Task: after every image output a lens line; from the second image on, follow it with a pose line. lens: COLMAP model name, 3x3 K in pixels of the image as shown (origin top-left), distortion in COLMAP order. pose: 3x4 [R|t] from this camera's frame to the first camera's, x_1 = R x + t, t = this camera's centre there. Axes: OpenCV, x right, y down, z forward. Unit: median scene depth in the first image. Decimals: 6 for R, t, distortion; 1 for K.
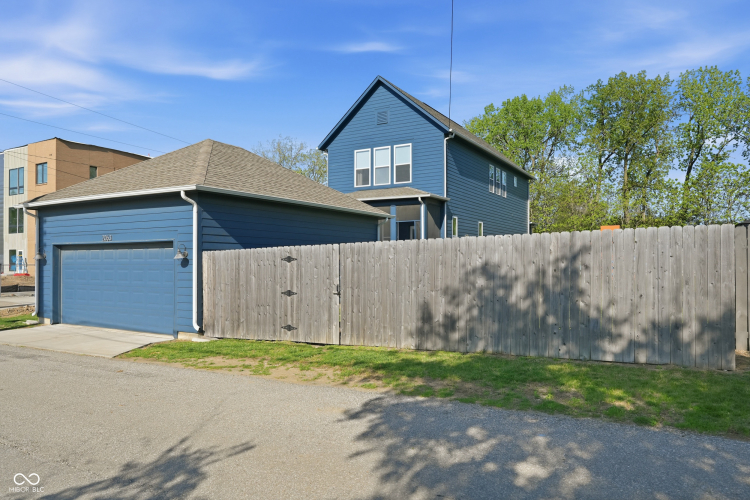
lens RADIAL K [[531.9, 0, 375.0], [0, 531.9, 250.0], [0, 0, 1]] dist [-0.040399, -0.004795]
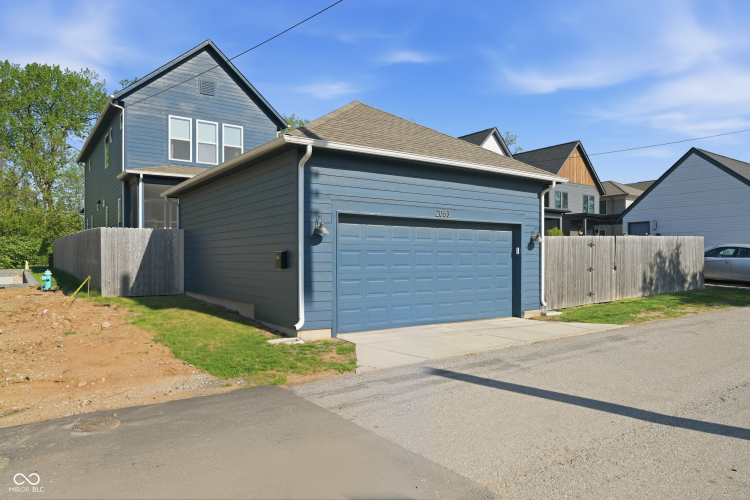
lens RADIAL K [[503.7, 0, 376.0], [0, 503.7, 253.7], [0, 0, 1]] dist [0.004357, 0.001108]
pose [[0.430708, 0.009076, 0.902446, -0.497697], [-0.026221, 0.999653, 0.002461, 0.016086], [-0.902110, -0.024723, 0.430796, 0.294107]]
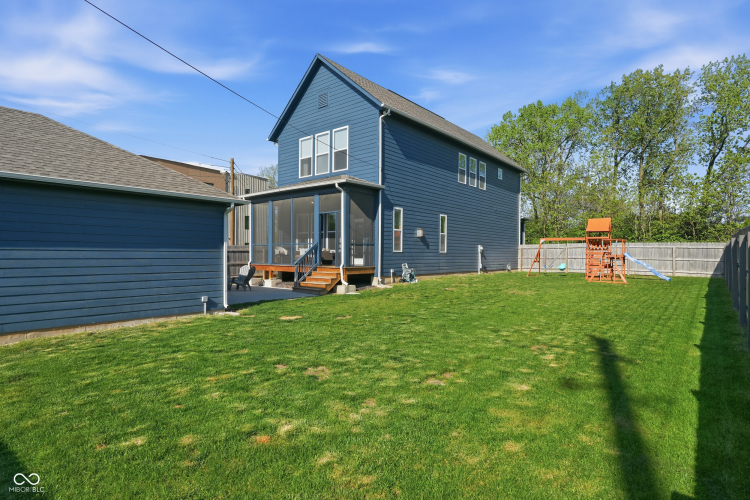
lens RADIAL K [[401.2, 0, 375.0], [0, 401.2, 250.0], [0, 0, 1]] dist [-0.022412, 0.001787]
pose [[0.985472, 0.006297, -0.169722, 0.174636], [-0.003591, 0.999862, 0.016245, -0.002695], [0.169800, -0.015399, 0.985358, 0.263378]]
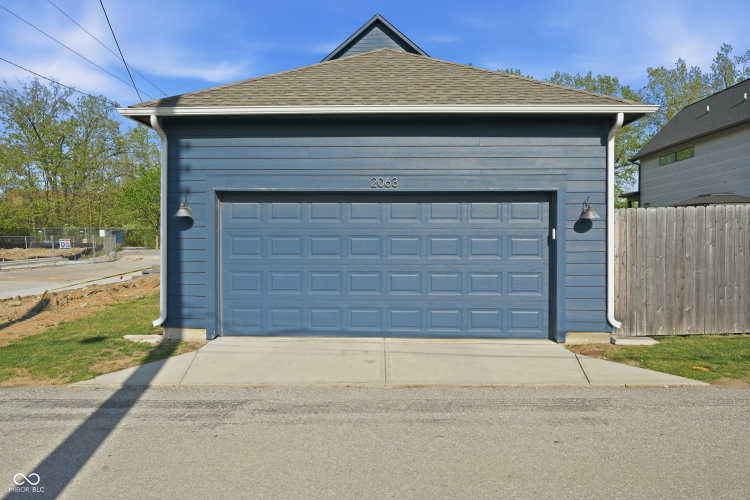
lens RADIAL K [[545.6, 0, 373.7], [0, 545.6, 228.1], [0, 0, 1]] dist [0.044842, 0.000176]
pose [[0.884091, 0.016010, 0.467041, -0.314965], [-0.015085, 0.999870, -0.005720, 0.012410], [-0.467072, -0.001988, 0.884217, 0.181737]]
